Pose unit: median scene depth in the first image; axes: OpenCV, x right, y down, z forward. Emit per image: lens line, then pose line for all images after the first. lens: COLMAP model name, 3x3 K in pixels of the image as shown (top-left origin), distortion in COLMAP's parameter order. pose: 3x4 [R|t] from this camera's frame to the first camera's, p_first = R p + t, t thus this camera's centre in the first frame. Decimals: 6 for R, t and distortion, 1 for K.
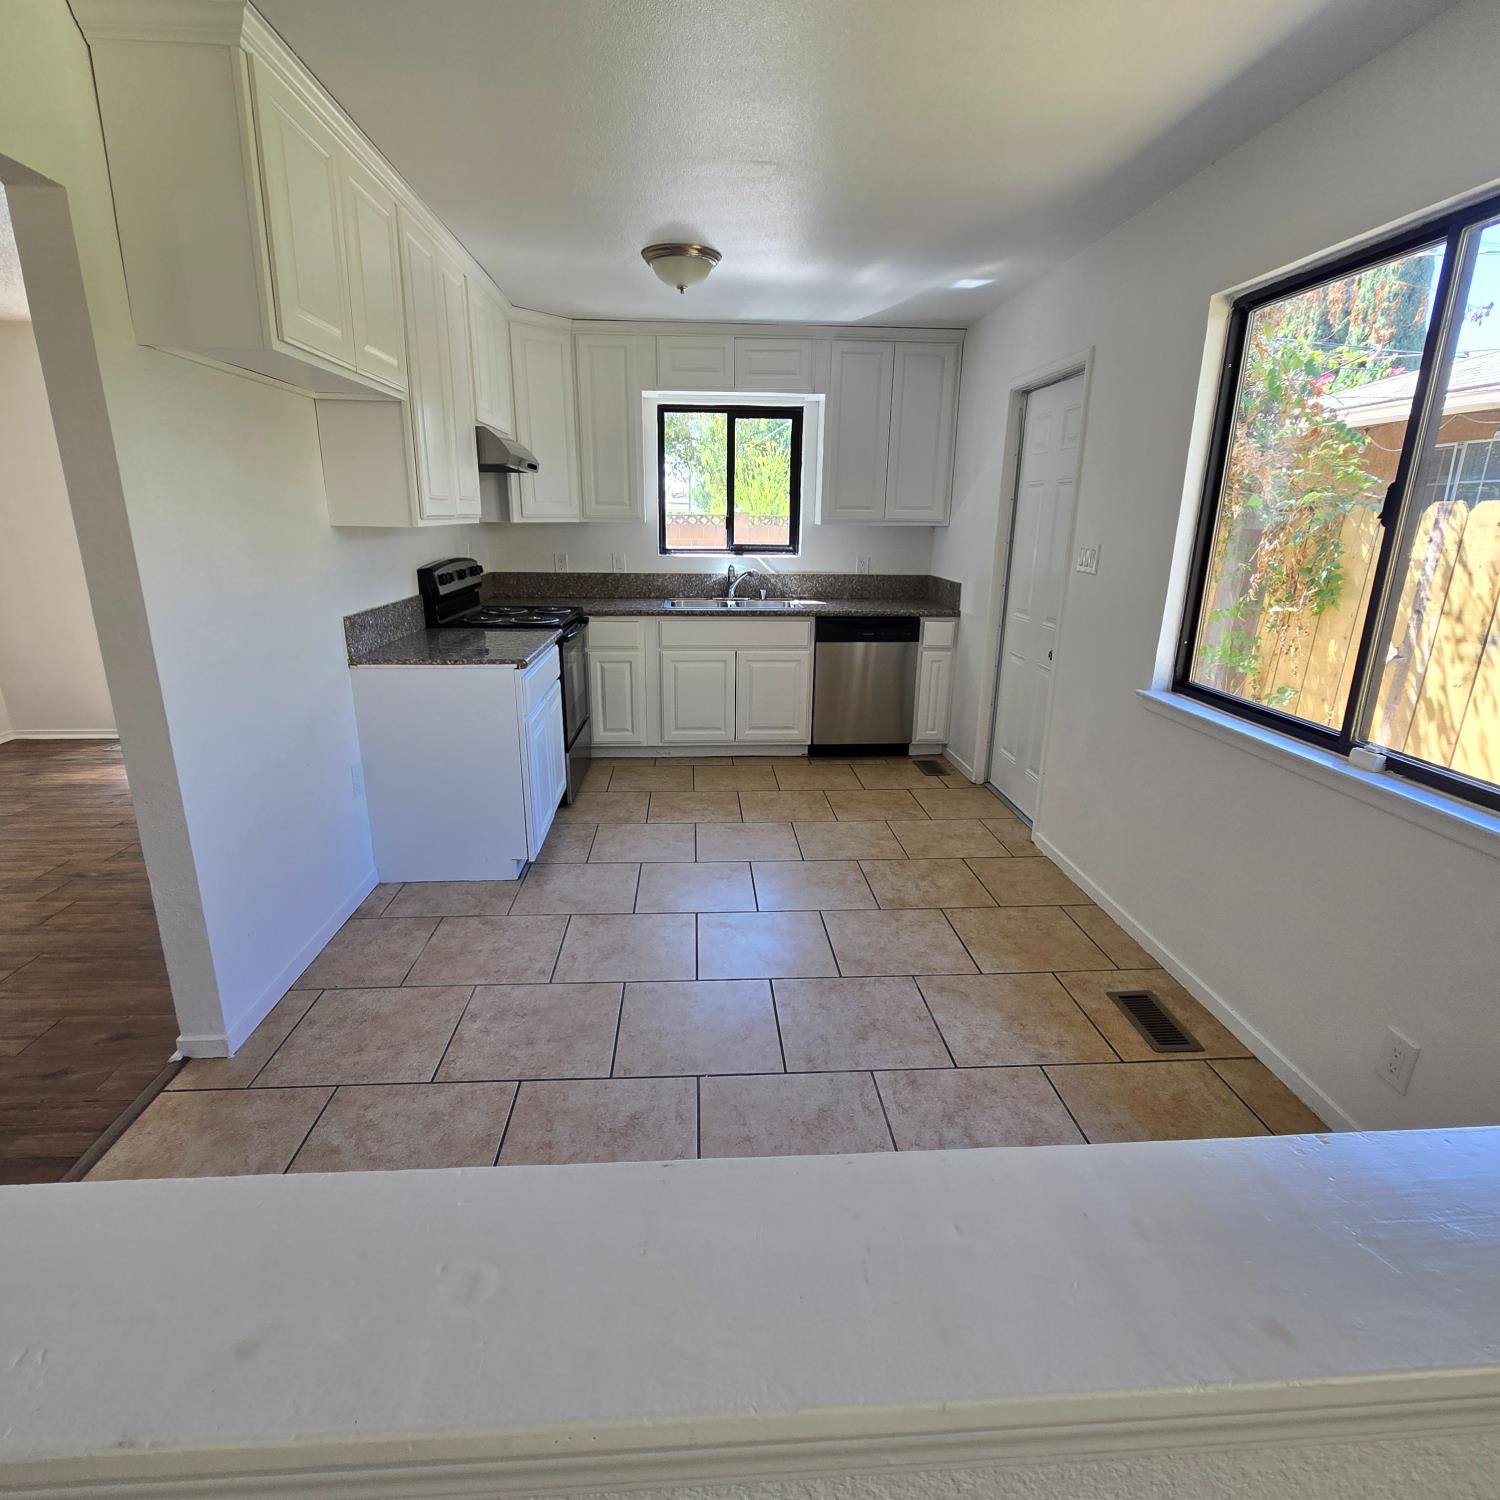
lens RADIAL K [[820.3, 0, 749.3], [0, 820.3, 748.3], [0, 0, 1]] dist [-0.003760, -0.000825]
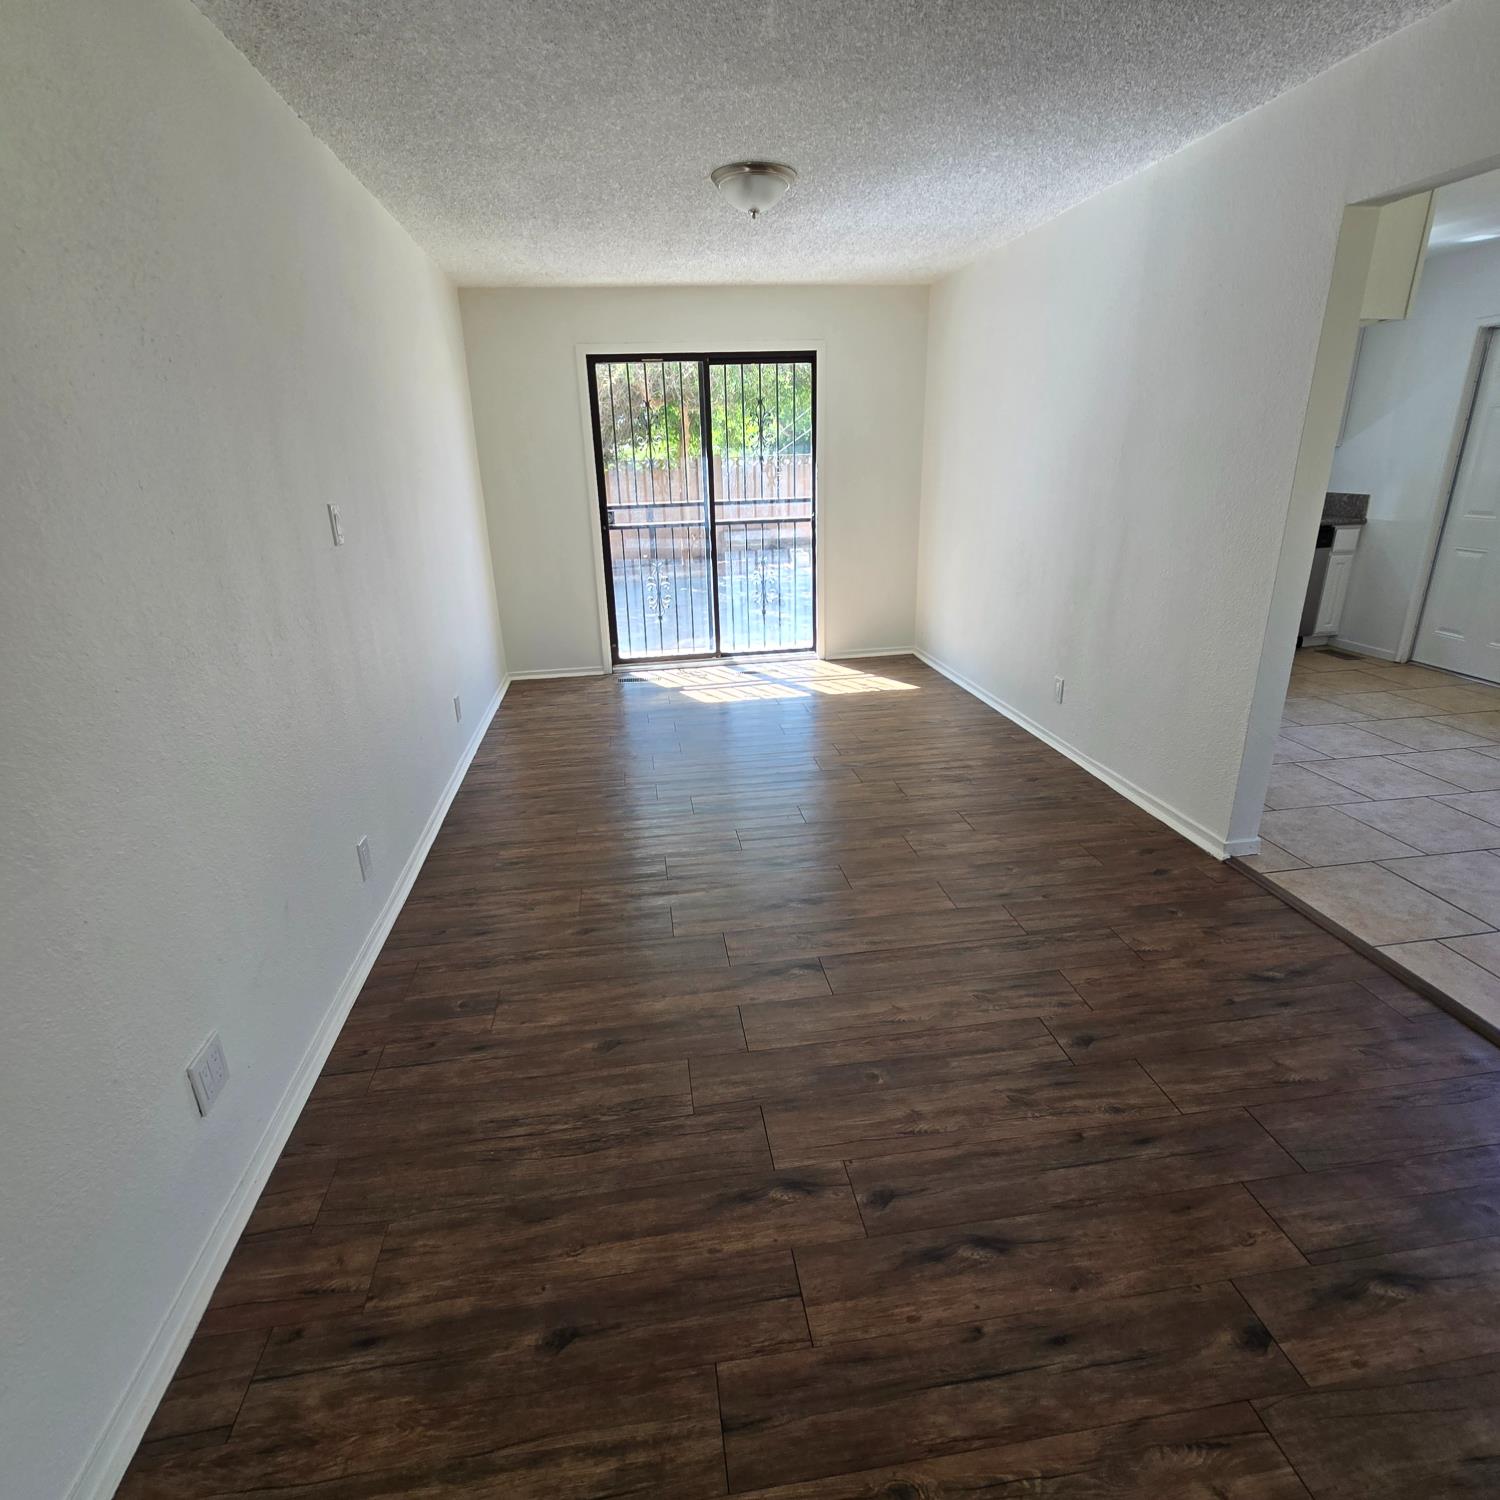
lens RADIAL K [[820.3, 0, 726.3], [0, 820.3, 724.9], [0, 0, 1]] dist [-0.003760, -0.000825]
pose [[0.996711, -0.072227, 0.036740, -0.779817], [0.071441, 0.997196, 0.022284, 0.037588], [-0.038246, -0.019586, 0.999076, -0.153584]]
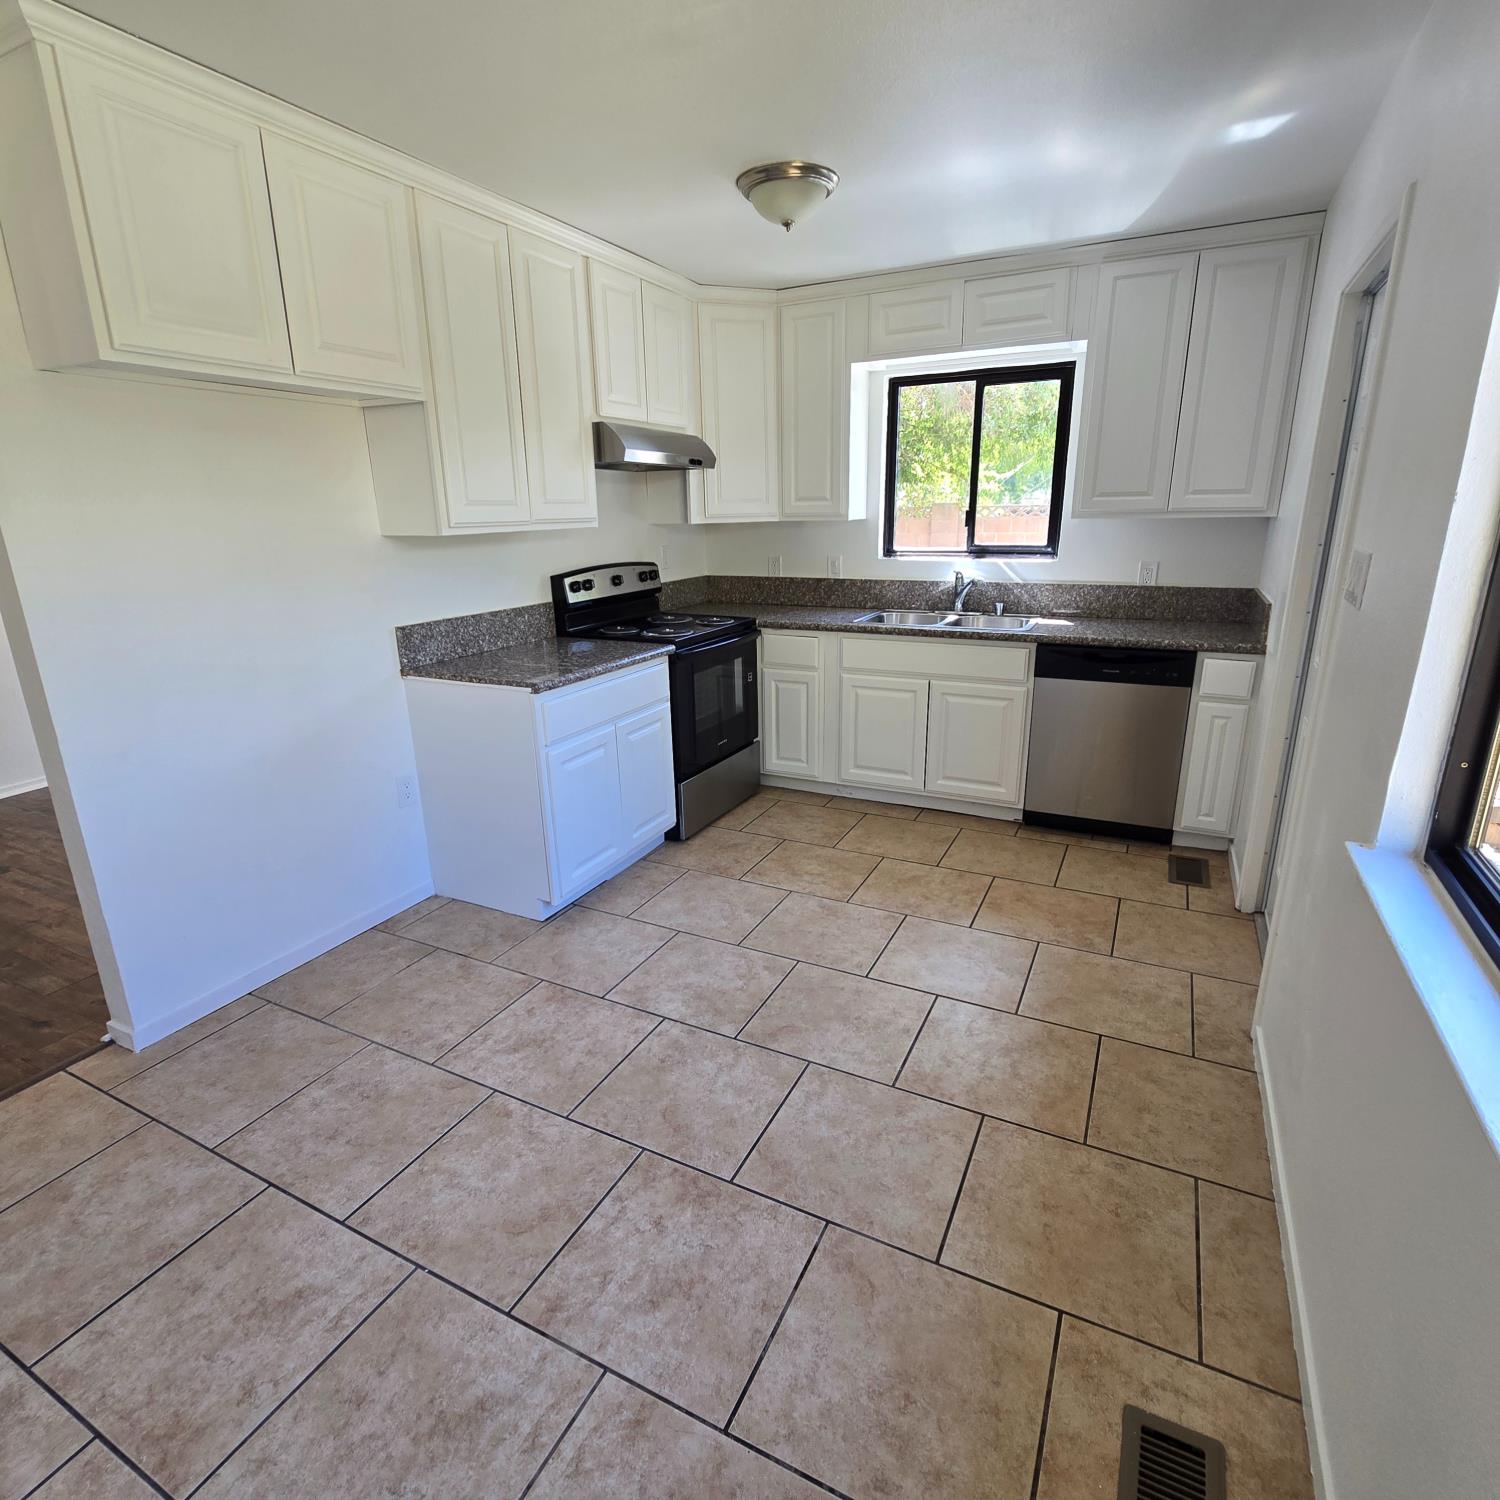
lens RADIAL K [[820.3, 0, 759.6], [0, 820.3, 747.8], [0, 0, 1]] dist [-0.003760, -0.000825]
pose [[0.860648, 0.119808, -0.494905, 0.264275], [-0.115062, 0.992545, 0.040182, -0.071670], [0.496030, 0.022362, 0.868018, 0.245191]]
